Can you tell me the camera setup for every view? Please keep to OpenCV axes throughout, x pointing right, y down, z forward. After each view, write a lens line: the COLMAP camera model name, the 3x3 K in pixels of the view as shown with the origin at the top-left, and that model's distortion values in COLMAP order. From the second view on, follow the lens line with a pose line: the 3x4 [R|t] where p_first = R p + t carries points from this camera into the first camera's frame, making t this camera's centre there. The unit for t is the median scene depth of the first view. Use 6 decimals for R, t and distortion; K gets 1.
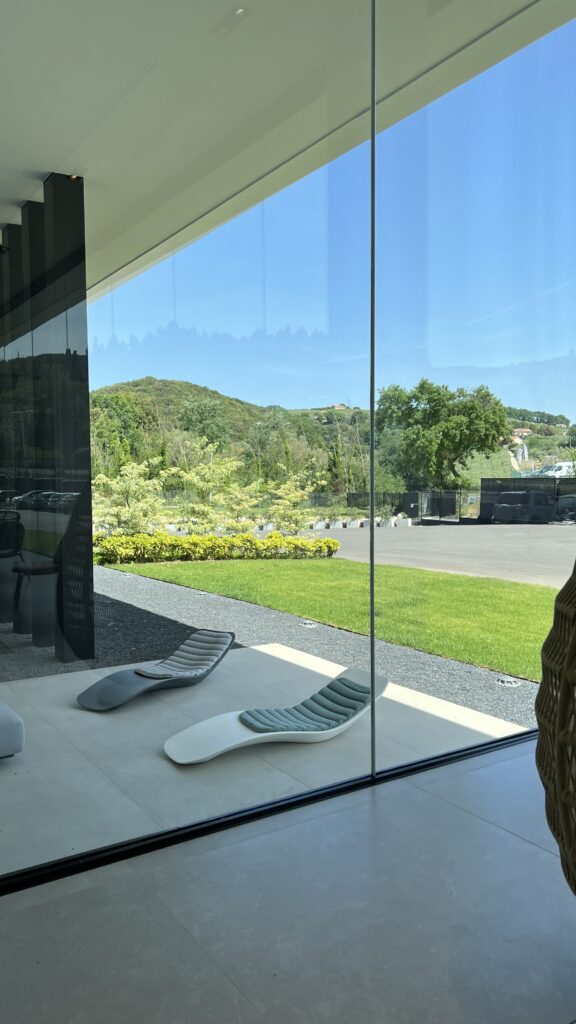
lens RADIAL K [[765.4, 0, 289.0], [0, 765.4, 513.3], [0, 0, 1]] dist [0.005746, 0.000393]
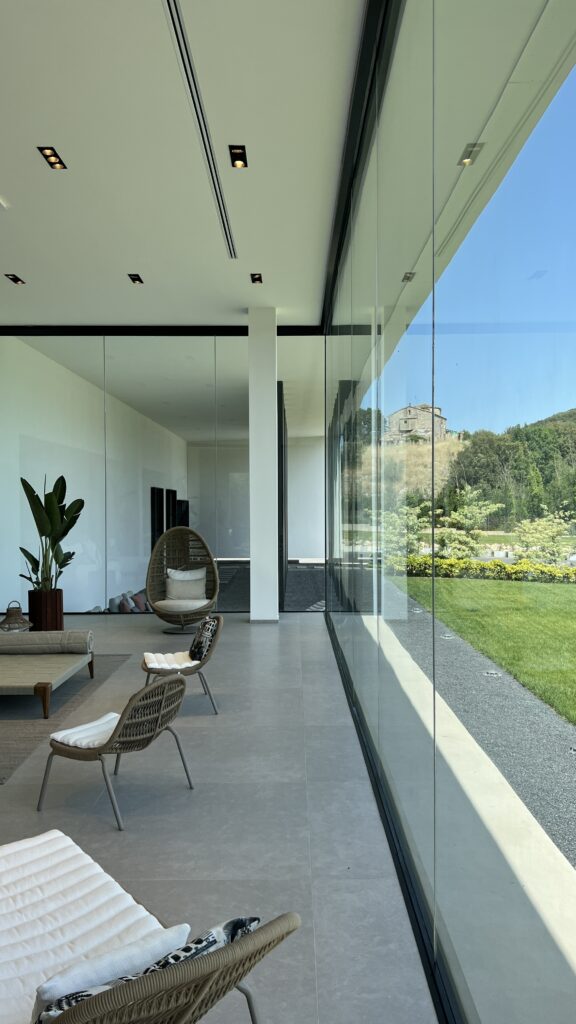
lens RADIAL K [[765.4, 0, 287.4], [0, 765.4, 509.7], [0, 0, 1]] dist [0.005746, 0.000393]
pose [[0.826384, 0.009003, -0.563035, 0.376786], [-0.030089, 0.999150, -0.028186, -0.010723], [0.562302, 0.040234, 0.825952, -0.267863]]
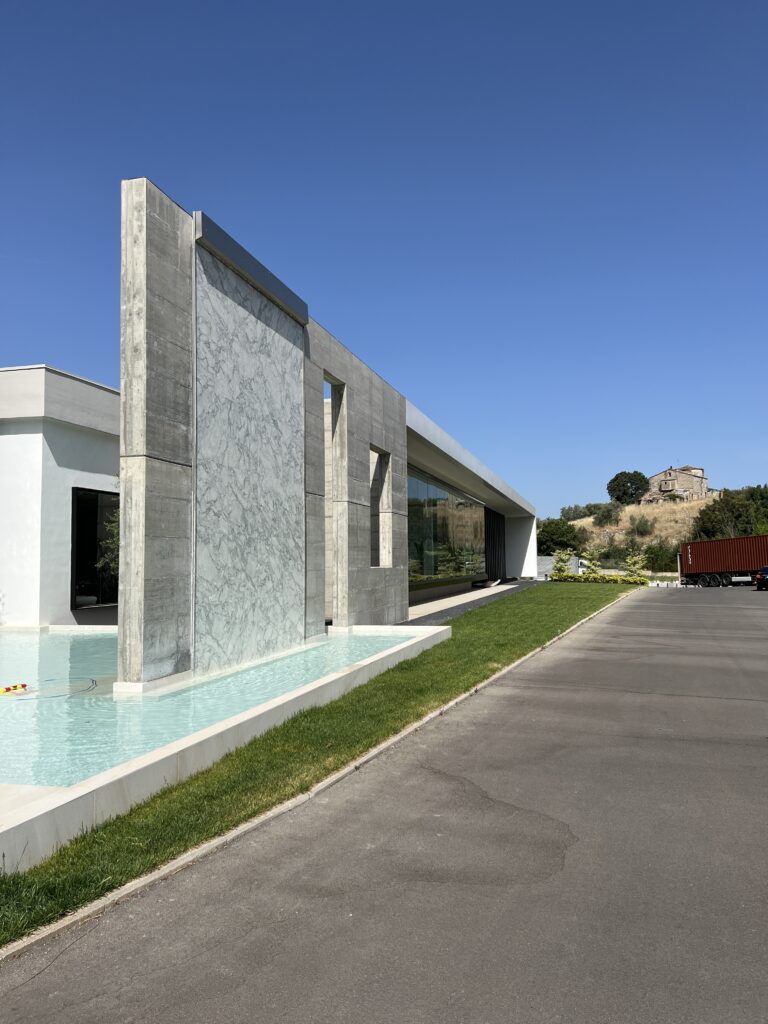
lens RADIAL K [[771.4, 0, 383.4], [0, 771.4, 513.7], [0, 0, 1]] dist [0.003383, 0.000783]
pose [[0.652438, -0.038631, -0.756857, 1.577996], [-0.037117, 0.995872, -0.082827, 0.069153], [0.756933, 0.082132, 0.648311, -1.472208]]
